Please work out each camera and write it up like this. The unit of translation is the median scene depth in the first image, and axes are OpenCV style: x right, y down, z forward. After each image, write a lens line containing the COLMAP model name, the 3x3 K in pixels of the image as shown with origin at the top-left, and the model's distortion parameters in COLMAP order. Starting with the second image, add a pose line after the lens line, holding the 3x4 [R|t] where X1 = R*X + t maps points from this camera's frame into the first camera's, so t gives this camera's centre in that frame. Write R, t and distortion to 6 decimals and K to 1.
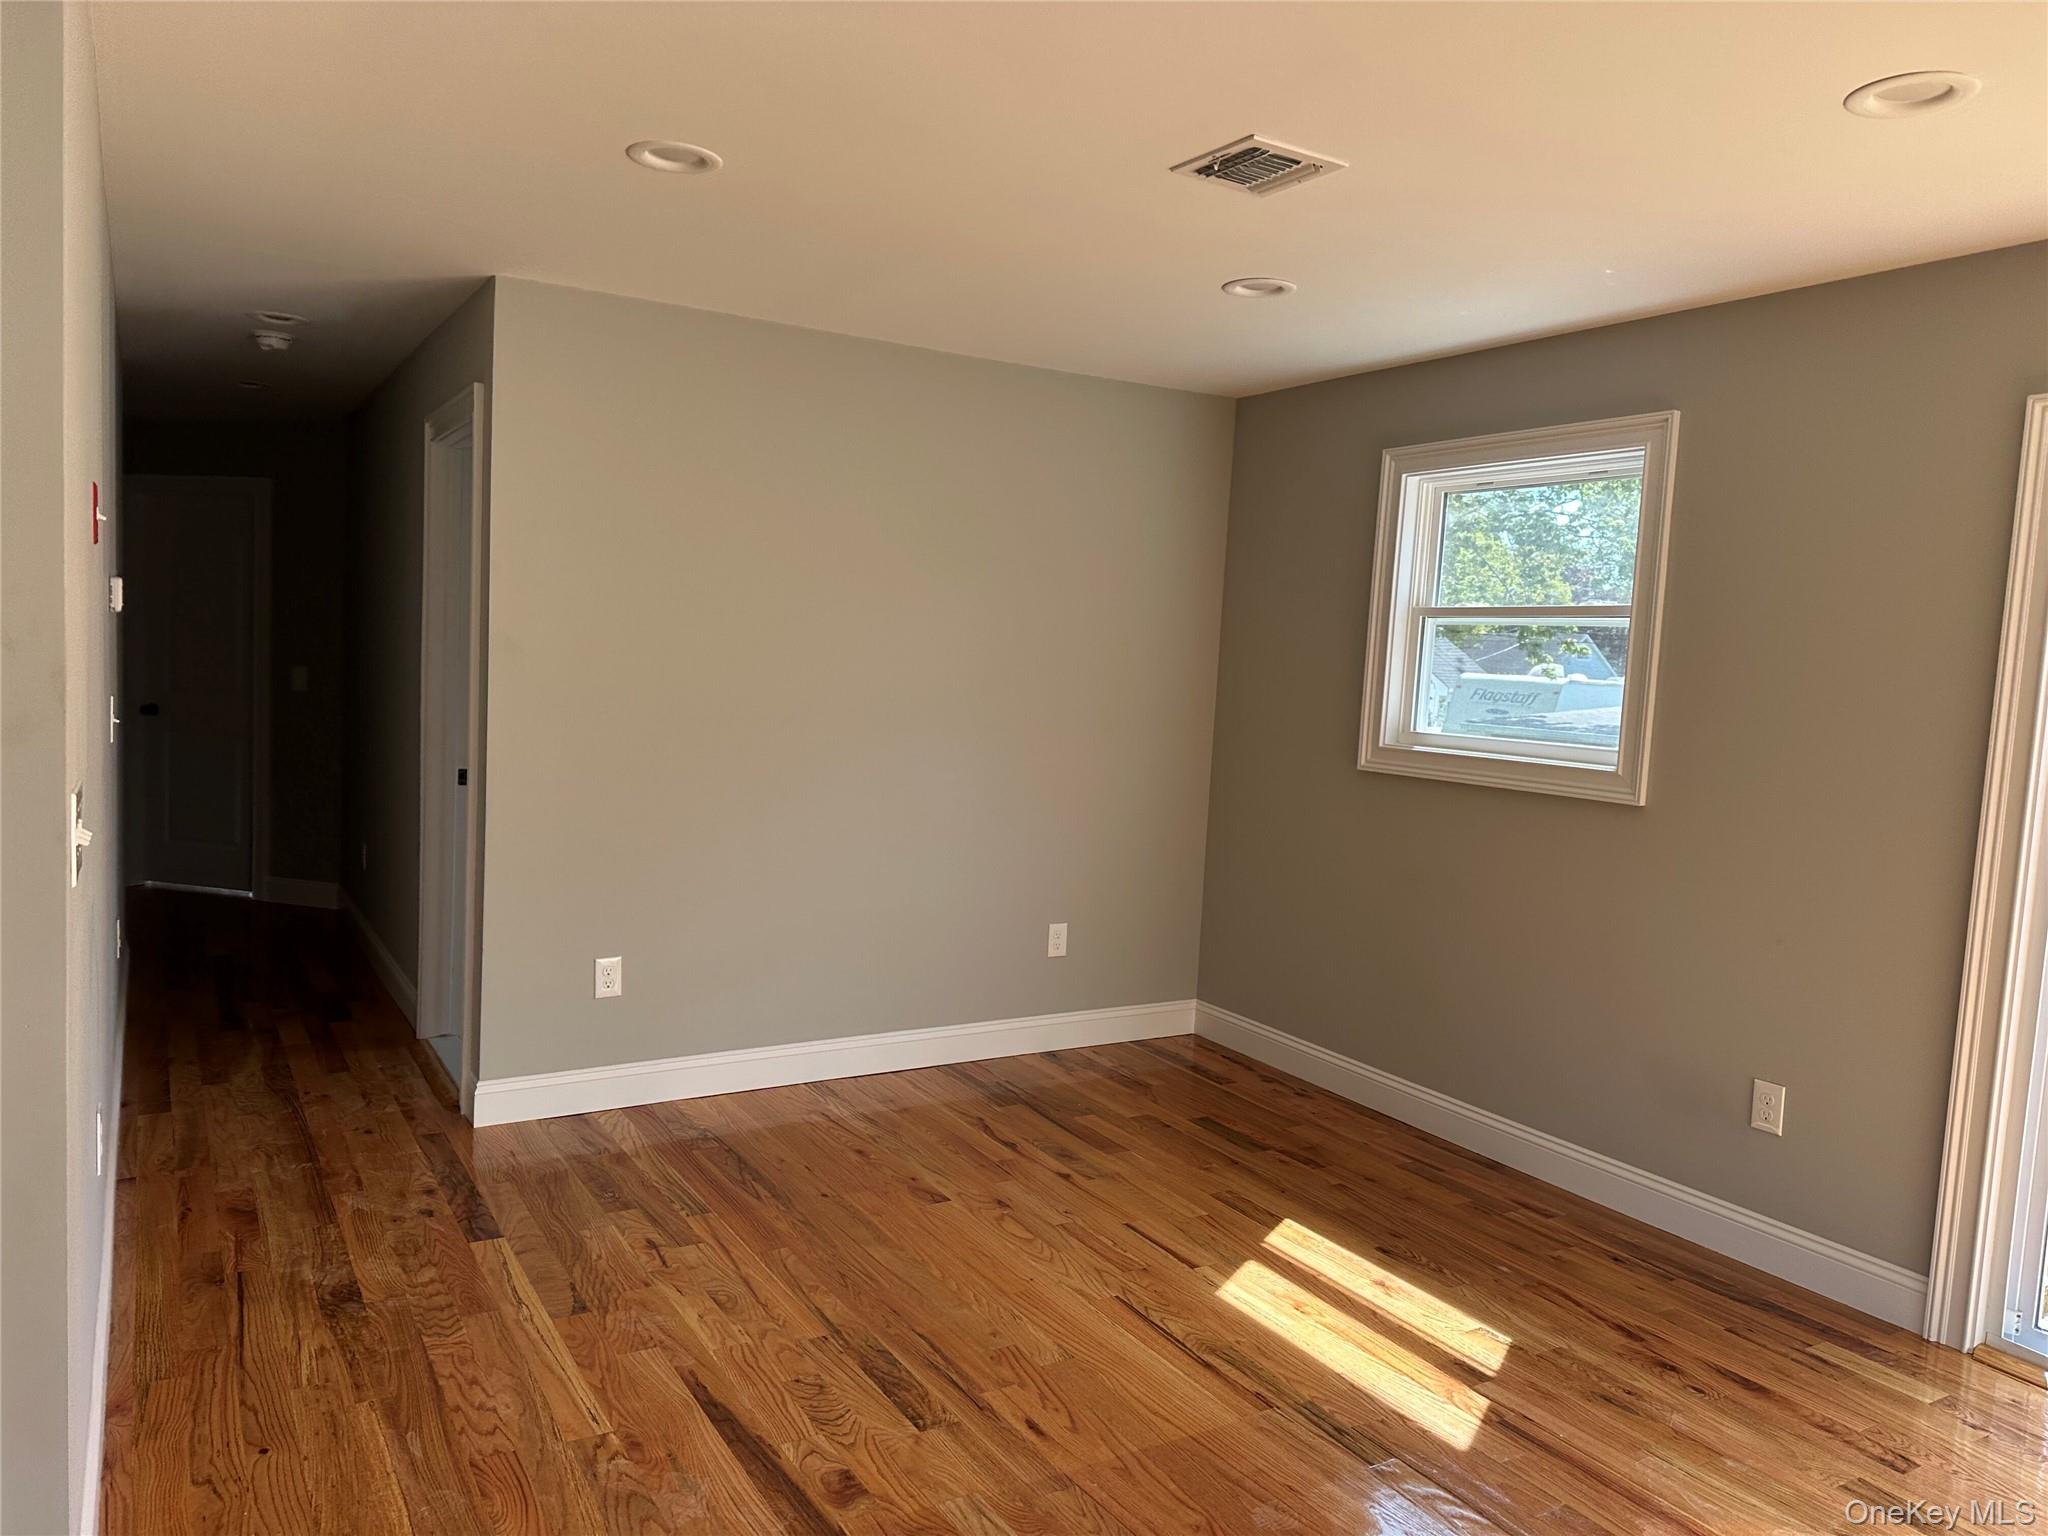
lens RADIAL K [[1431.9, 0, 1024.0], [0, 1431.9, 768.0], [0, 0, 1]] dist [0.006970, 0.002921]
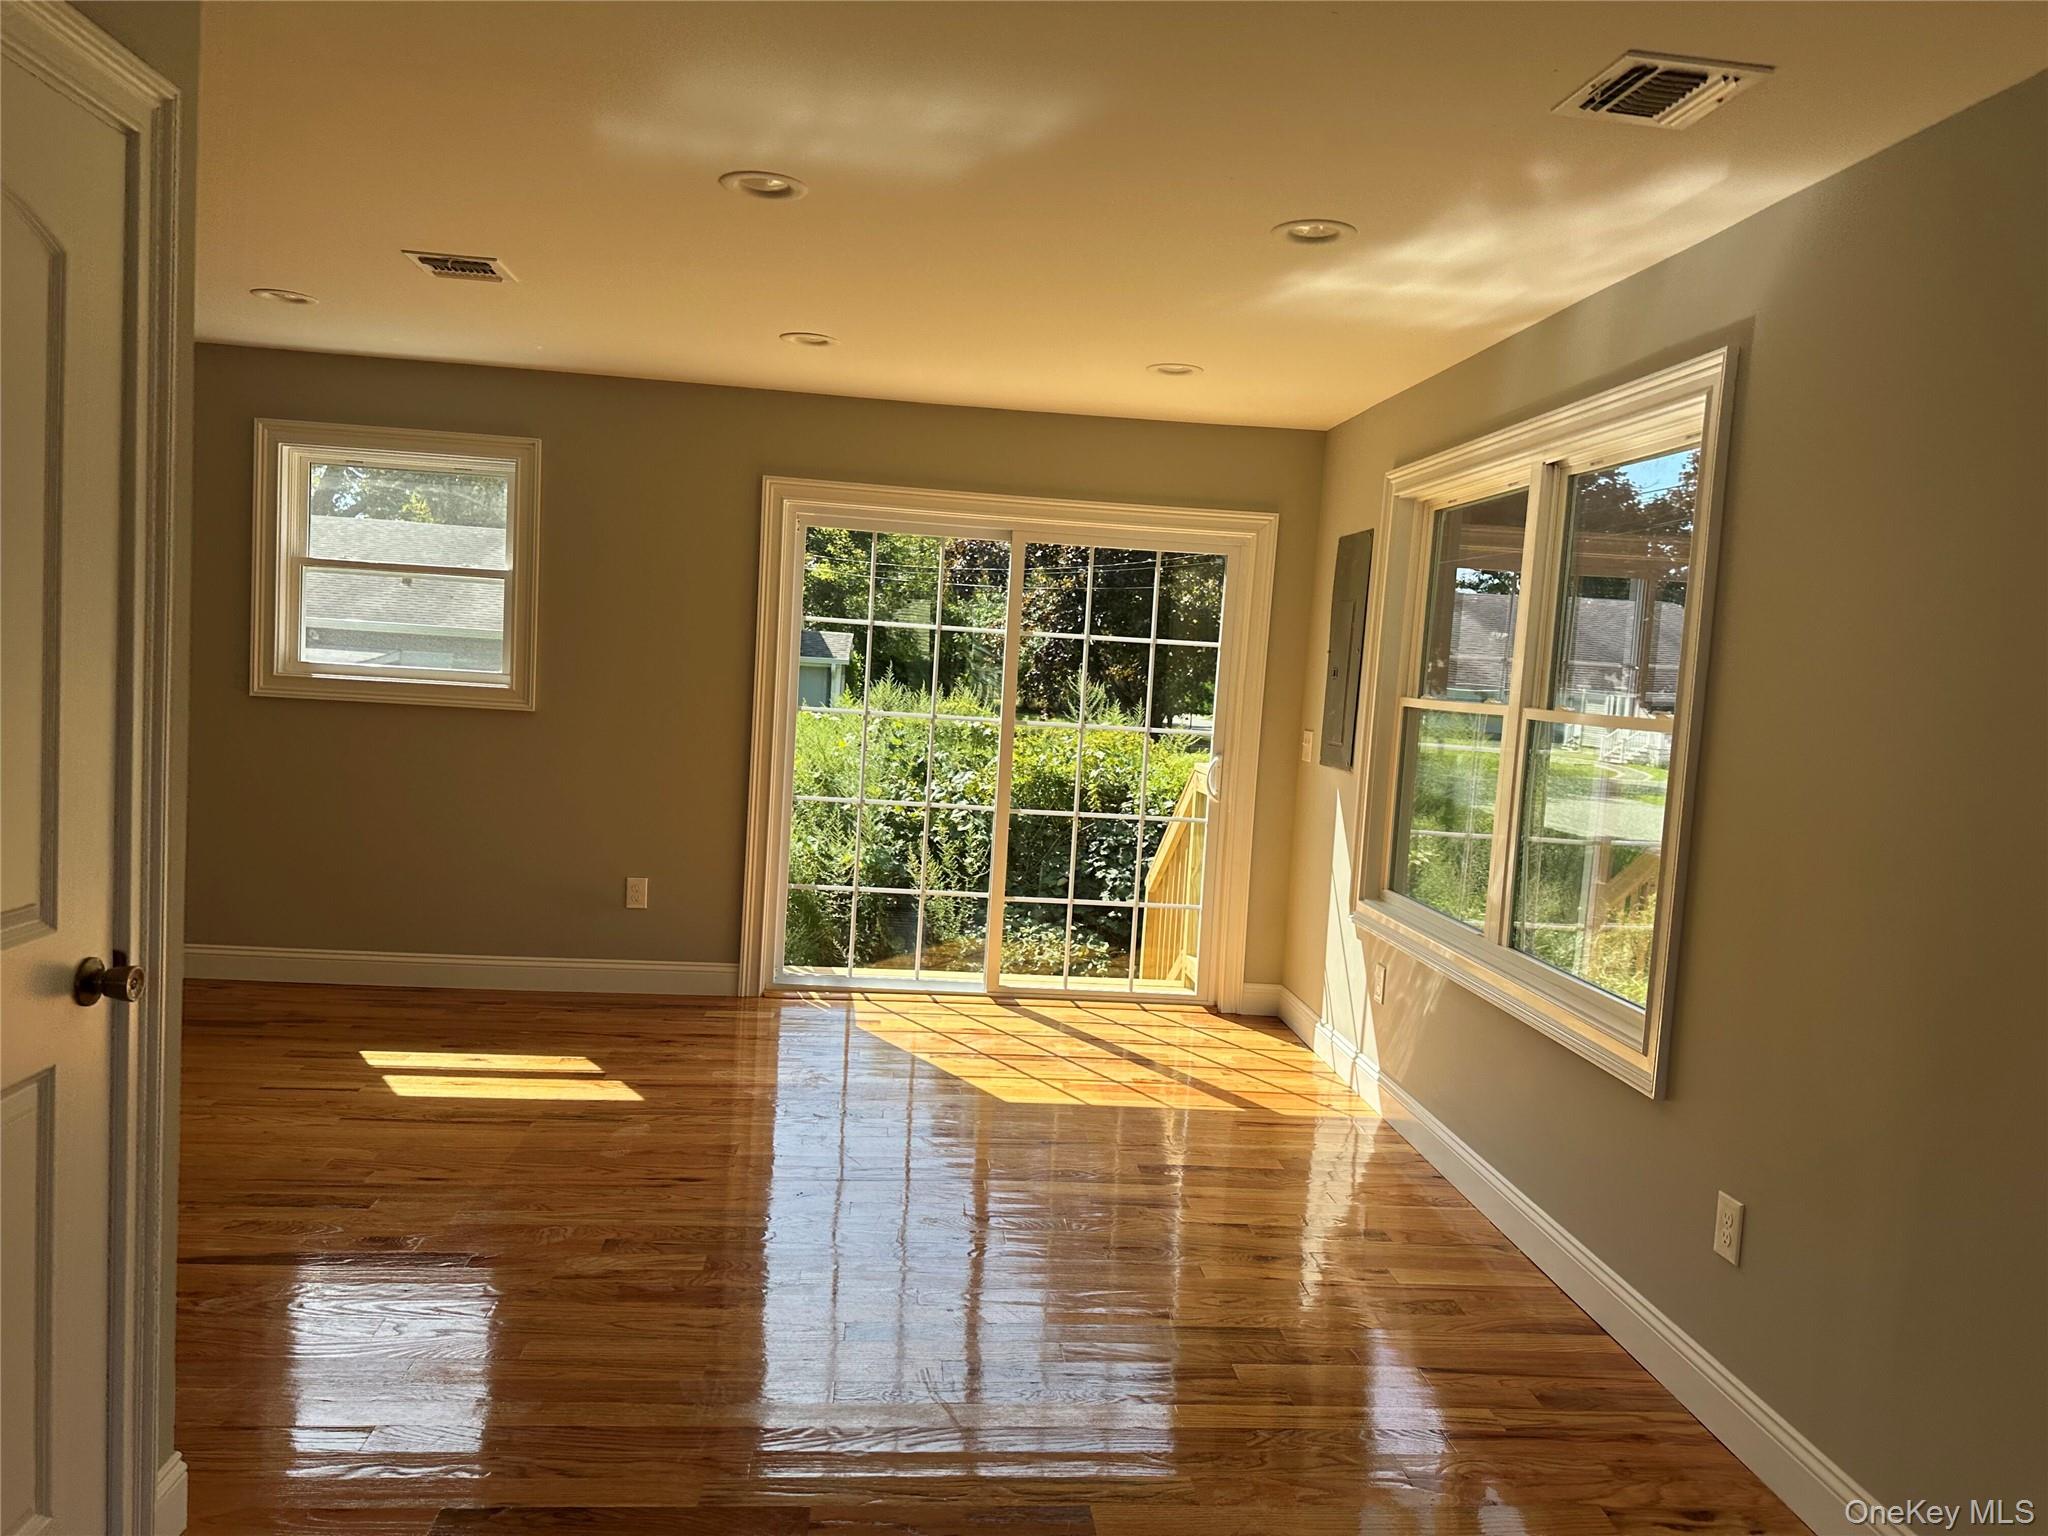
lens RADIAL K [[1431.9, 0, 1024.0], [0, 1431.9, 768.0], [0, 0, 1]] dist [0.006970, 0.002921]
pose [[0.438534, -0.093792, 0.893807, -0.709049], [0.031877, 0.995537, 0.088827, -0.031683], [-0.898149, -0.010462, 0.439566, -0.093369]]
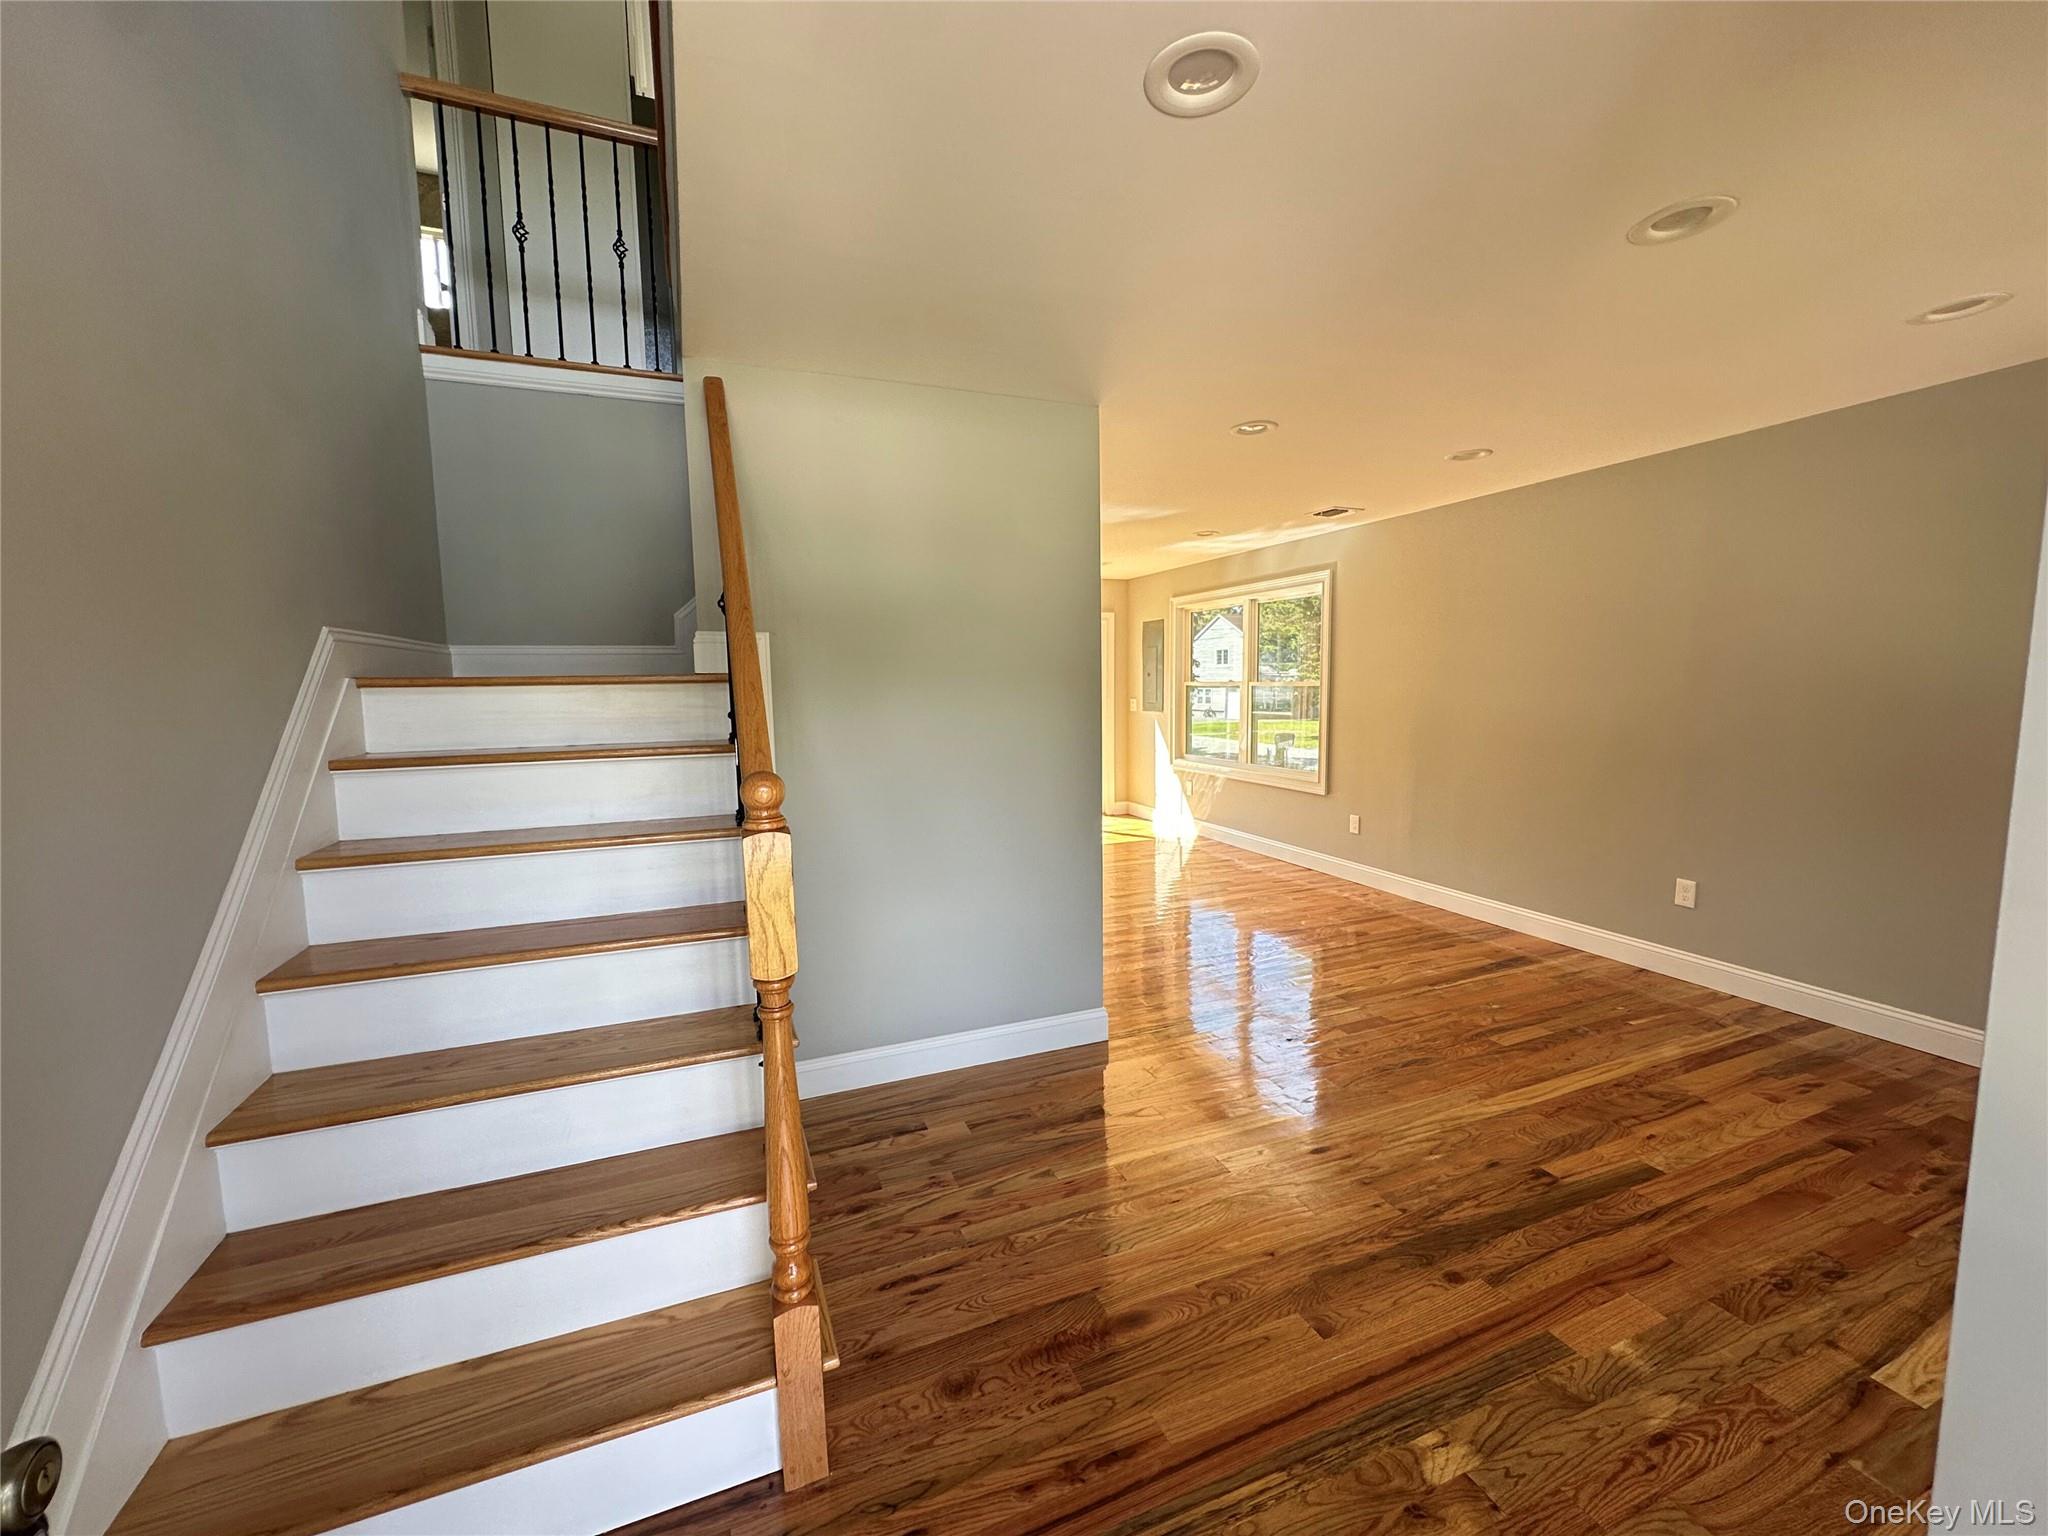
lens RADIAL K [[813.6, 0, 1019.2], [0, 813.6, 764.7], [0, 0, 1]] dist [-0.000517, -0.000261]
pose [[0.155893, -0.156783, 0.975252, -1.464911], [0.097862, 0.984917, 0.142693, -0.098317], [-0.982914, 0.073196, 0.168885, 0.262254]]
